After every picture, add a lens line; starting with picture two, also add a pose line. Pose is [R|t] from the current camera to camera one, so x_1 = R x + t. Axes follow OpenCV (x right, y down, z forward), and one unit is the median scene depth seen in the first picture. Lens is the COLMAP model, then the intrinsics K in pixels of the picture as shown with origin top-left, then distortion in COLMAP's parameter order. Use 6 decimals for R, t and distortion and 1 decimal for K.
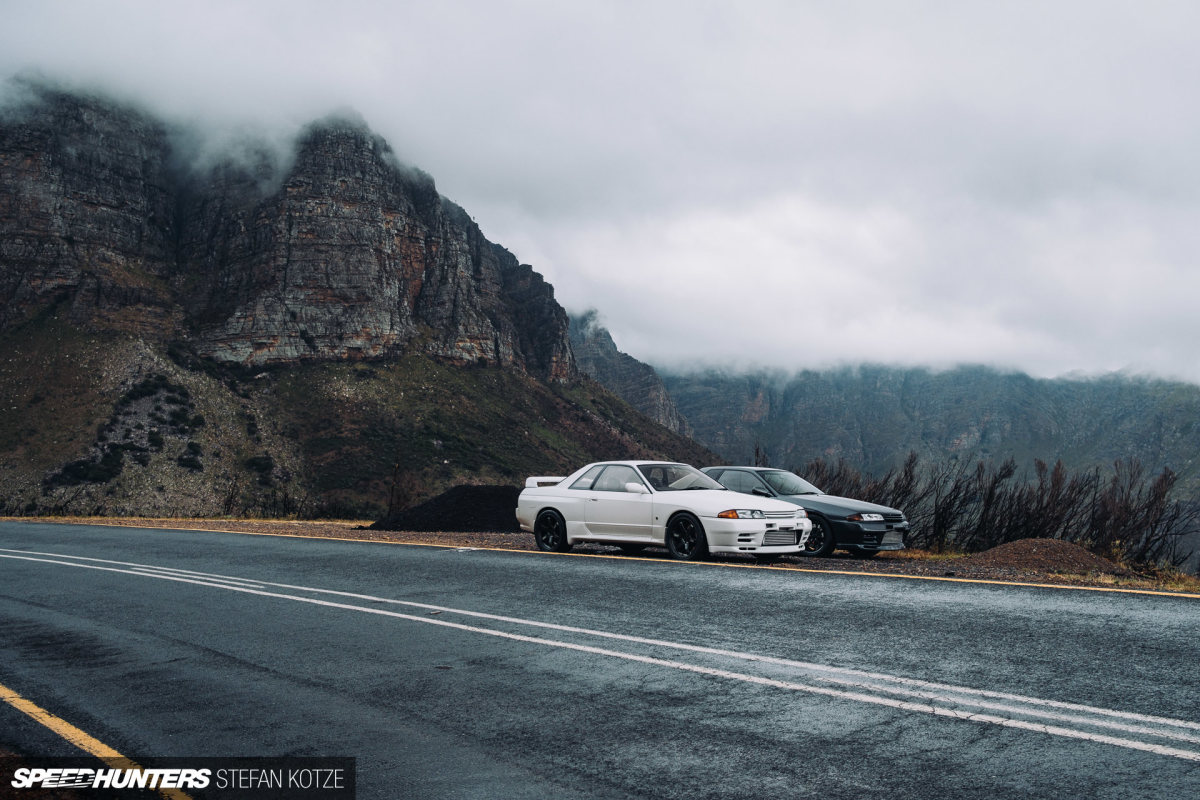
lens RADIAL K [[1125.8, 0, 625.2], [0, 1125.8, 427.7], [0, 0, 1]] dist [0.000435, 0.000000]
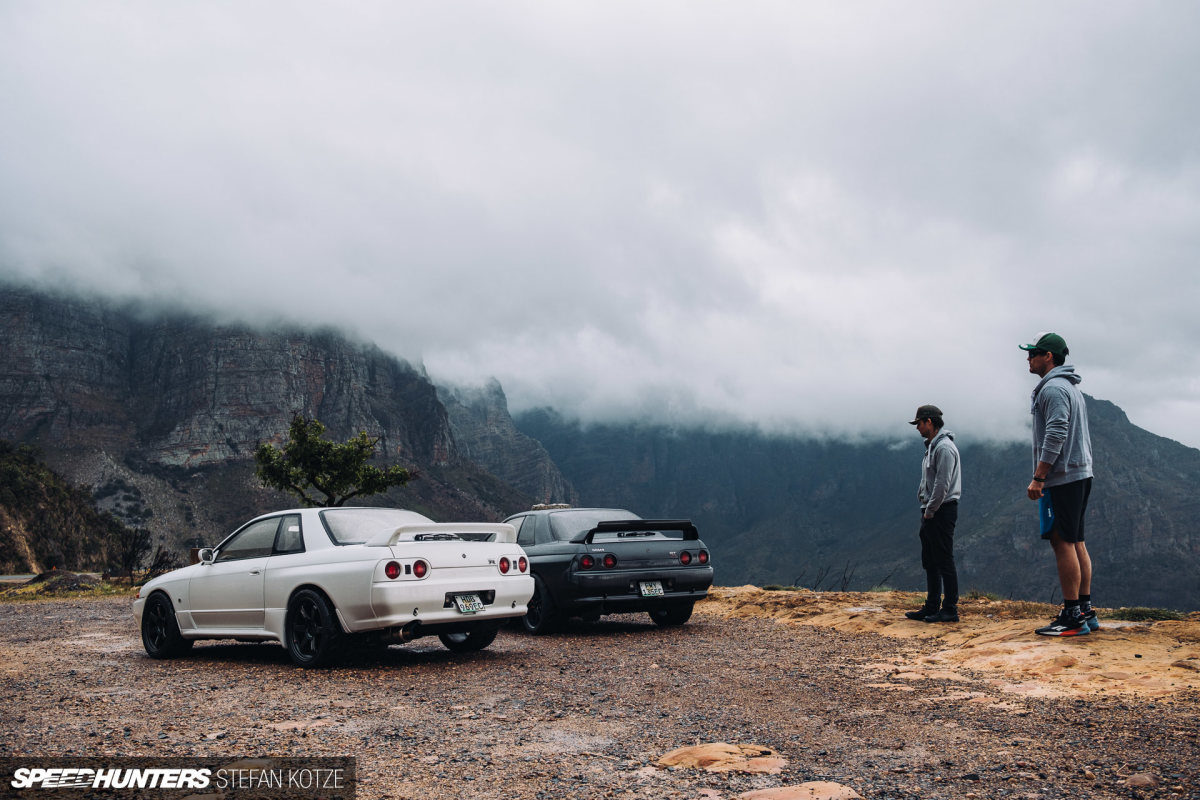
lens RADIAL K [[1125.8, 0, 606.1], [0, 1125.8, 404.7], [0, 0, 1]] dist [0.000435, 0.000000]
pose [[0.998893, -0.042944, 0.019199, 0.126937], [0.044160, 0.996694, -0.068204, -0.016868], [-0.016206, 0.068976, 0.997487, -0.309552]]
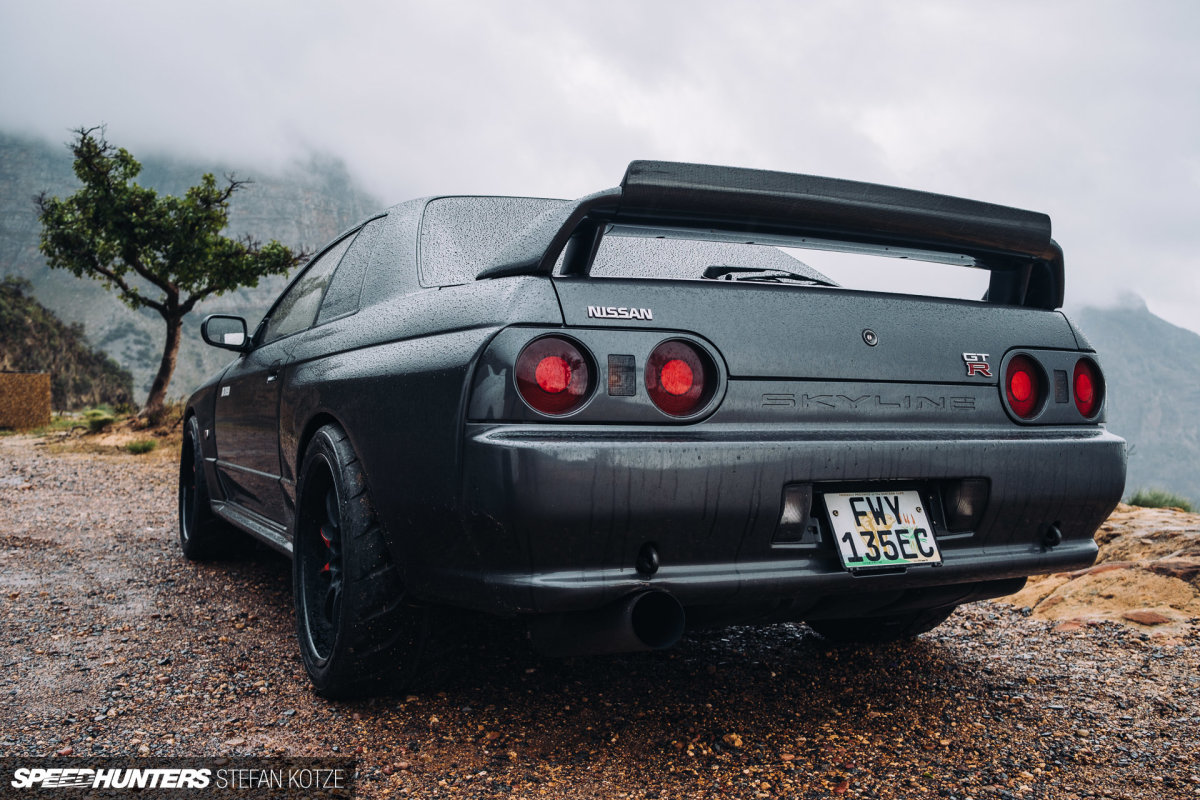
lens RADIAL K [[1125.8, 0, 609.8], [0, 1125.8, 400.1], [0, 0, 1]] dist [0.000435, 0.000000]
pose [[0.999958, 0.000038, 0.009114, 0.126982], [-0.000465, 0.998906, 0.046771, -0.016154], [-0.009102, -0.046774, 0.998864, -0.300749]]
